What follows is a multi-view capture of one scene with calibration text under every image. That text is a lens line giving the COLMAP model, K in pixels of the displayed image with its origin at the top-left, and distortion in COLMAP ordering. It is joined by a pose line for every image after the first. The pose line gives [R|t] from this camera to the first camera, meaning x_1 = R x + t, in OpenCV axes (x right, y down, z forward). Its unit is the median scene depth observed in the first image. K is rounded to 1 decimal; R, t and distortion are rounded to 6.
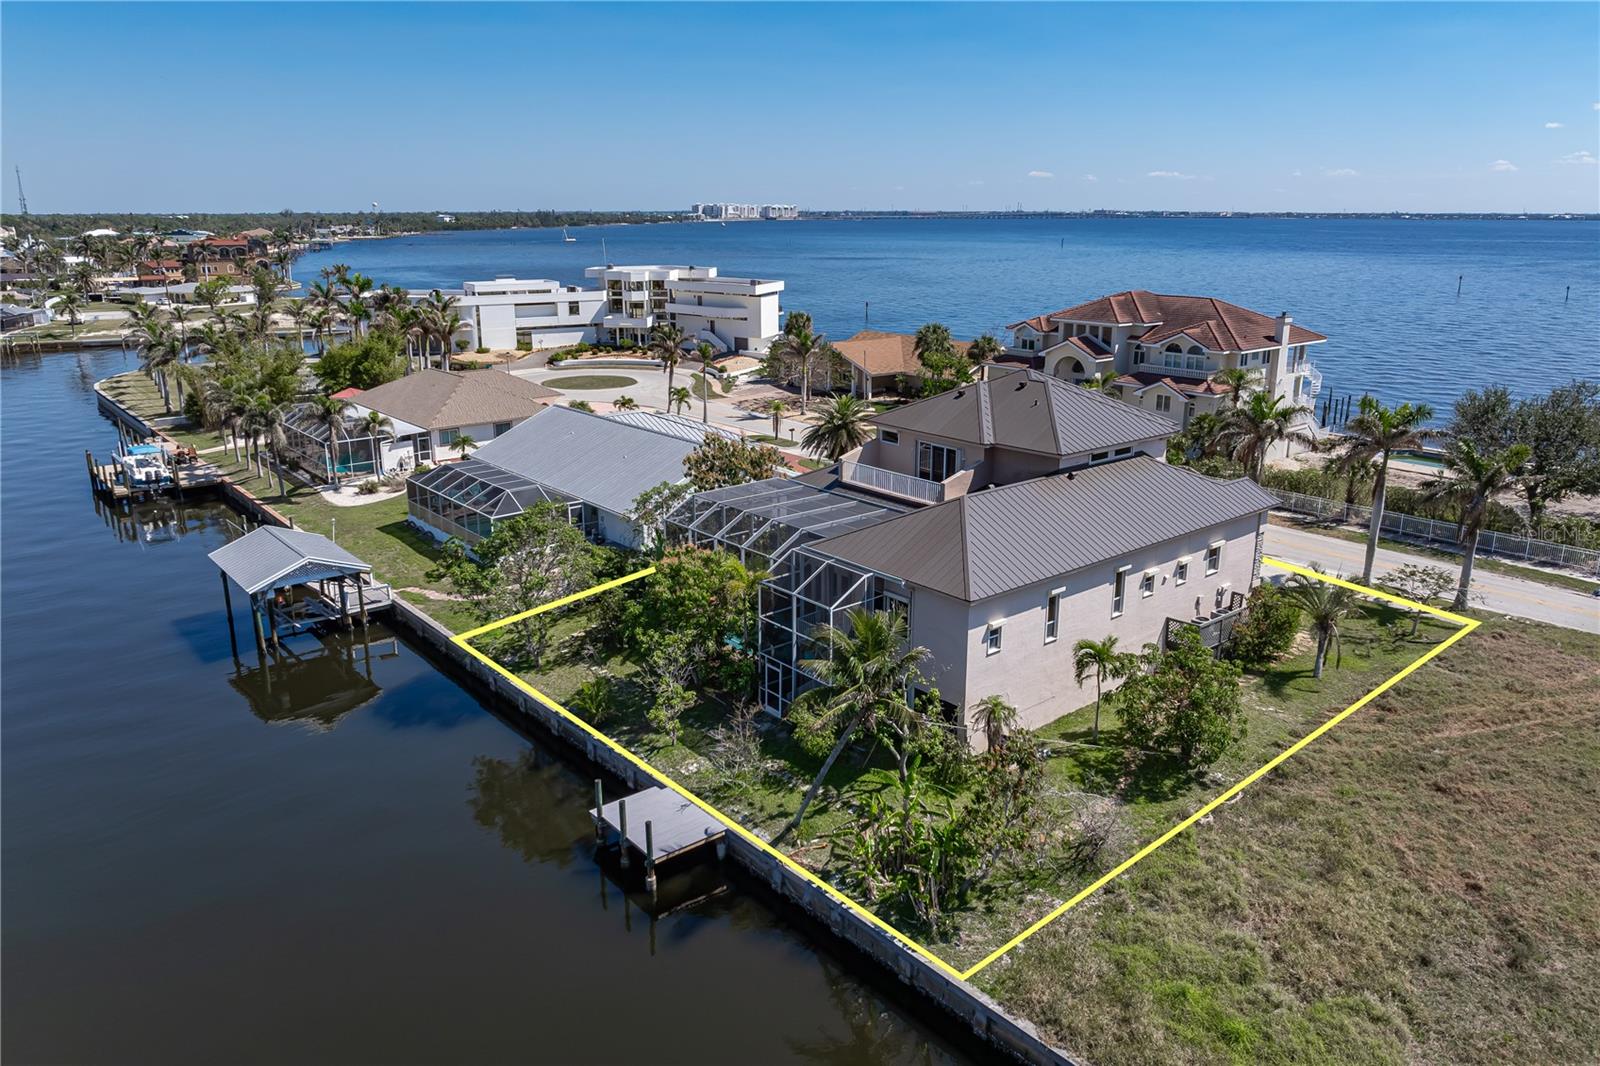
lens RADIAL K [[1124.1, 0, 800.4], [0, 1124.1, 521.4], [0, 0, 1]] dist [-0.028268, 0.010942]
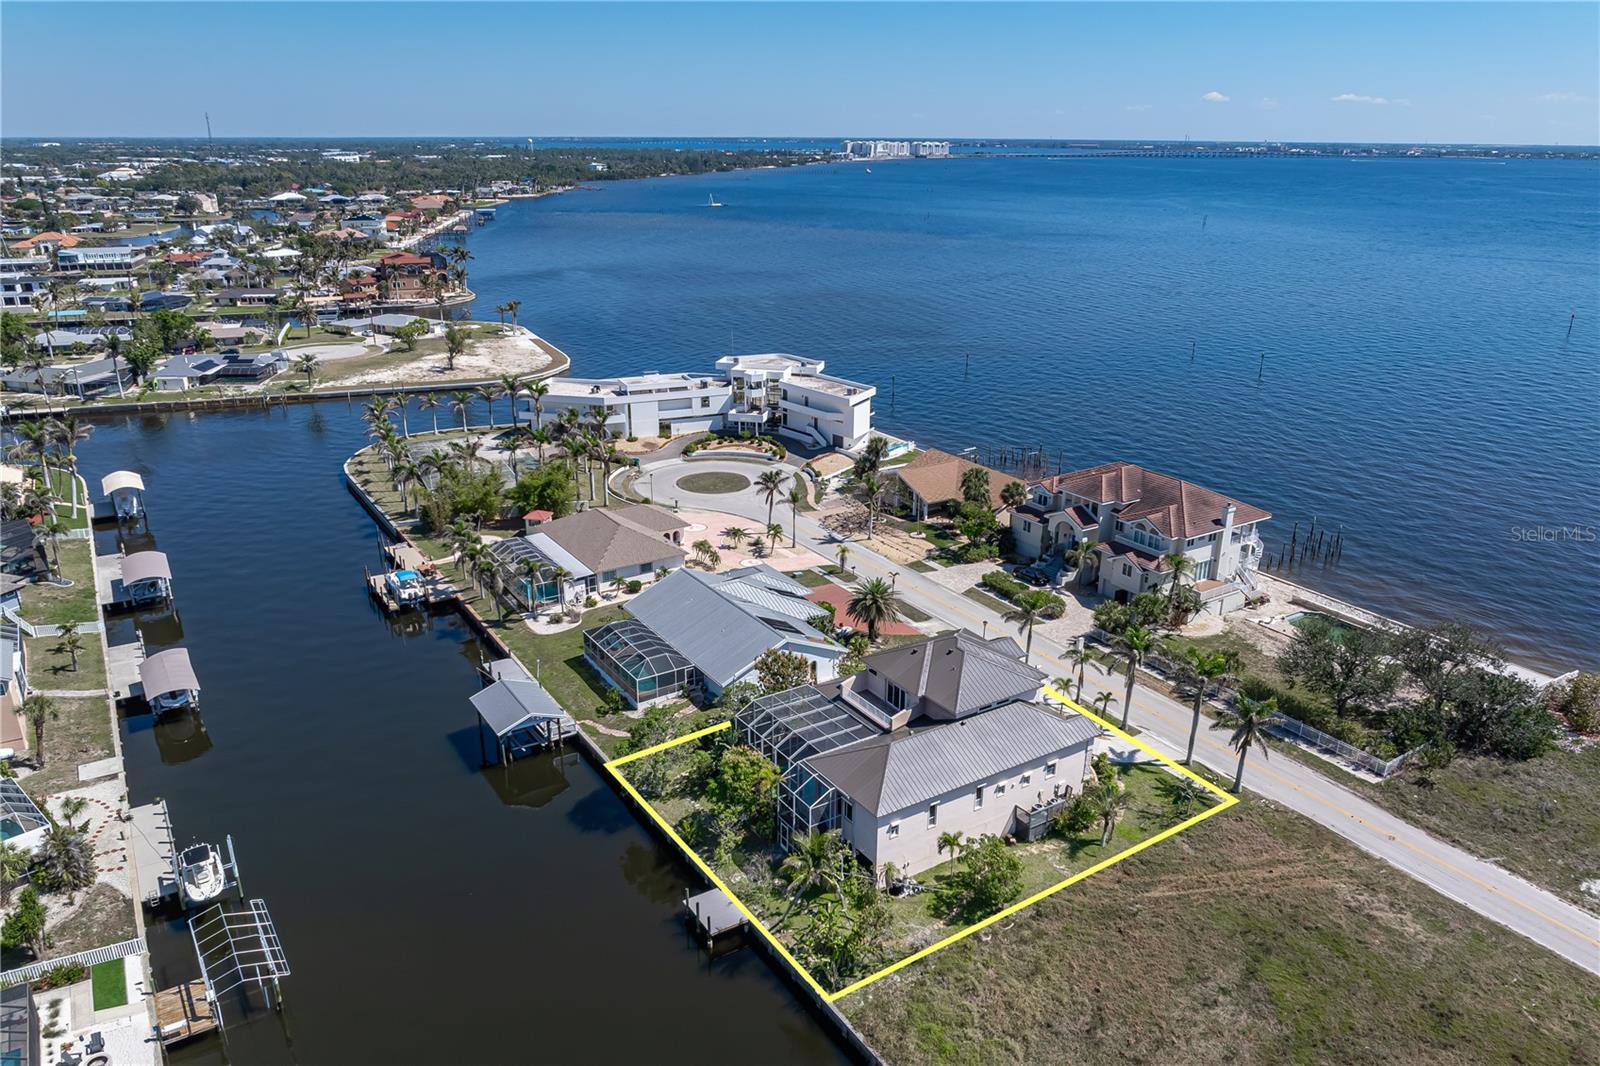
lens RADIAL K [[1124.1, 0, 801.7], [0, 1124.1, 573.1], [0, 0, 1]] dist [-0.028268, 0.010942]
pose [[0.991810, 0.051259, -0.116987, 0.102434], [-0.038921, 0.993667, 0.105410, -0.246550], [0.121650, -0.099993, 0.987524, -0.401314]]
